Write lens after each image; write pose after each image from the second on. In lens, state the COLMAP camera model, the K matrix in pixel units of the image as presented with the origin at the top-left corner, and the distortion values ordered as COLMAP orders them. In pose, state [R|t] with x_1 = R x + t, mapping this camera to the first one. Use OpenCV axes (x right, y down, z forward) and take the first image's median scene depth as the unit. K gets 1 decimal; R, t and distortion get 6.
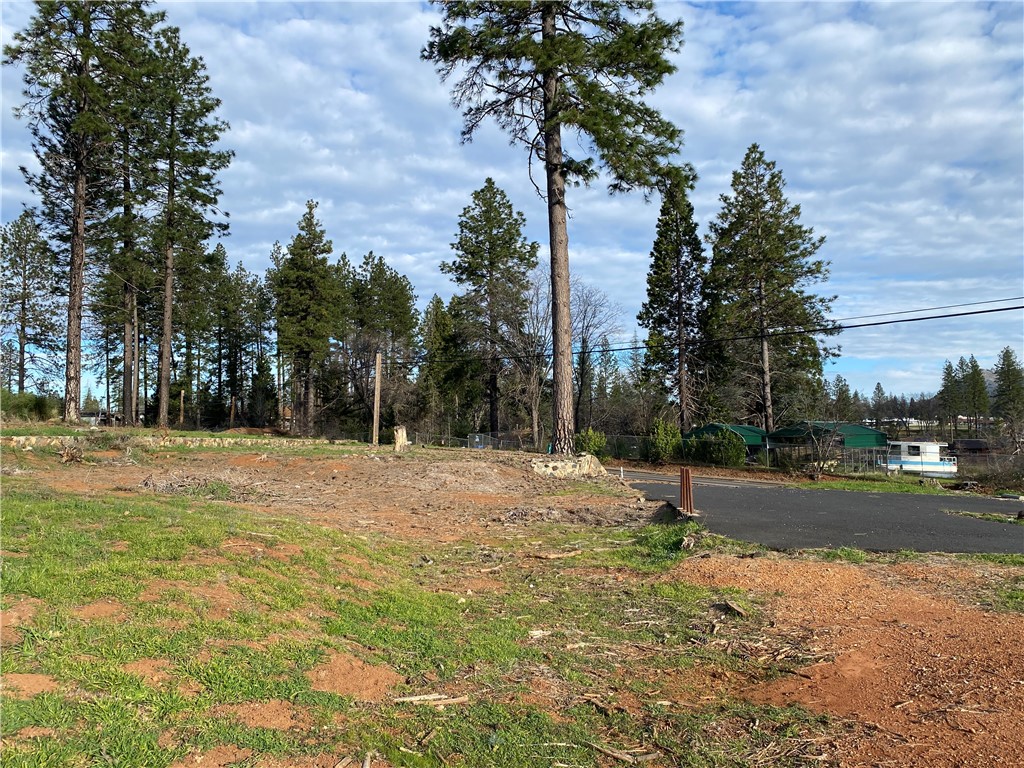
lens RADIAL K [[773.7, 0, 521.4], [0, 773.7, 379.4], [0, 0, 1]] dist [0.049422, -0.053427]
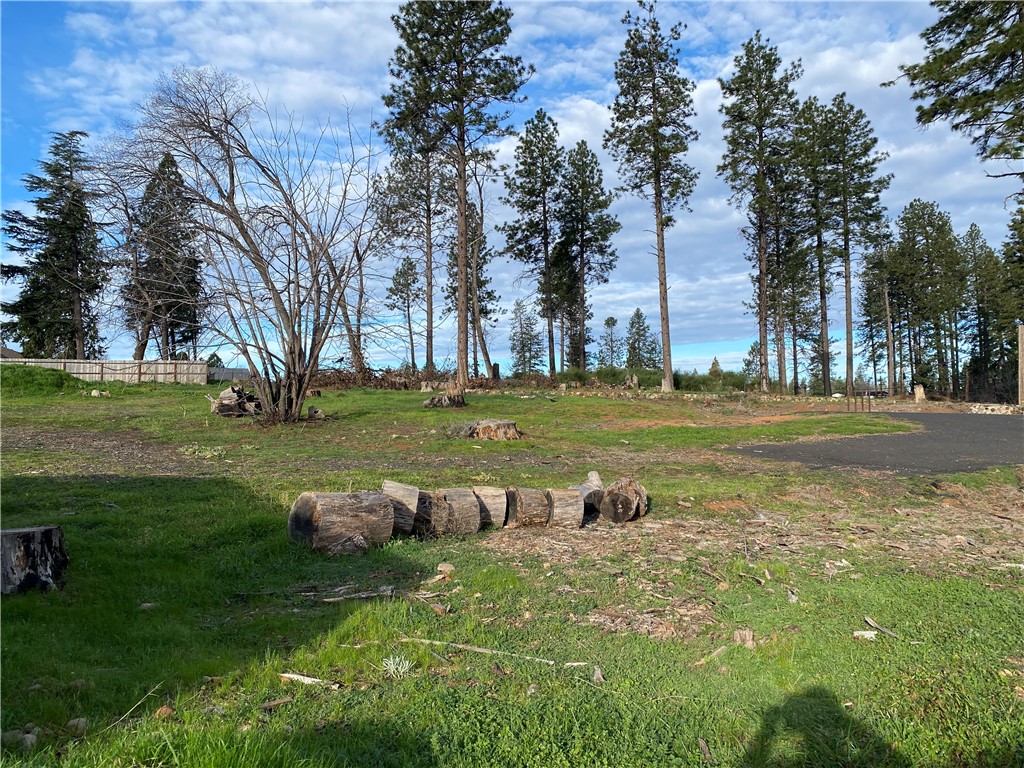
lens RADIAL K [[773.7, 0, 523.2], [0, 773.7, 377.4], [0, 0, 1]] dist [0.049422, -0.053427]
pose [[0.561726, -0.045208, -0.826087, 0.184752], [0.061975, 0.998000, -0.012473, 0.005950], [0.824999, -0.044190, 0.563404, -0.117628]]
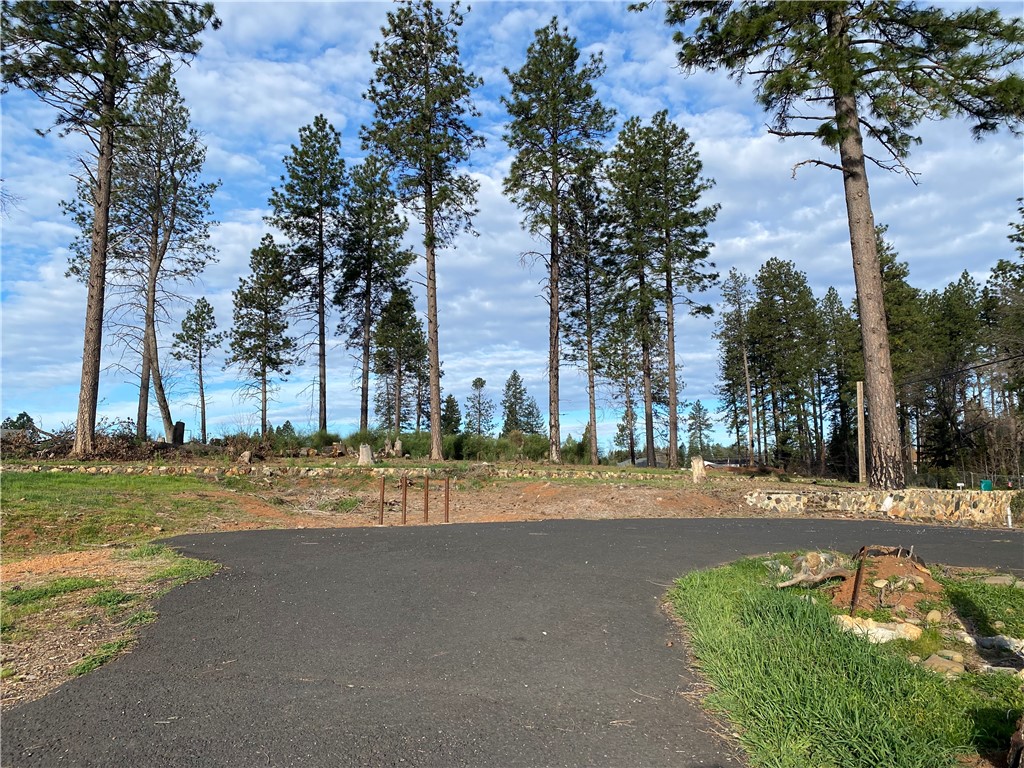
lens RADIAL K [[773.7, 0, 524.5], [0, 773.7, 383.9], [0, 0, 1]] dist [0.049422, -0.053427]
pose [[0.662958, -0.096817, -0.742370, 0.125264], [0.055770, 0.995234, -0.079991, 0.010907], [0.746576, 0.011629, 0.665198, 0.064126]]
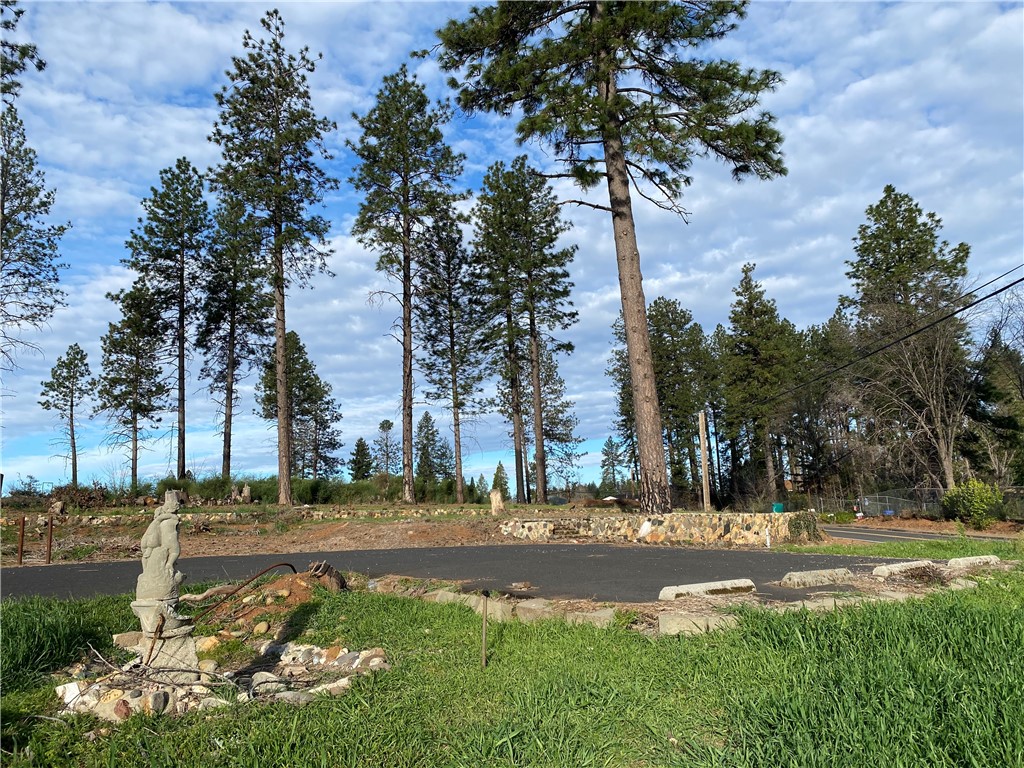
lens RADIAL K [[773.7, 0, 516.8], [0, 773.7, 379.5], [0, 0, 1]] dist [0.049422, -0.053427]
pose [[0.722236, -0.154409, -0.674191, 0.158890], [0.088093, 0.987359, -0.131762, 0.016476], [0.686014, 0.035772, 0.726709, 0.097037]]
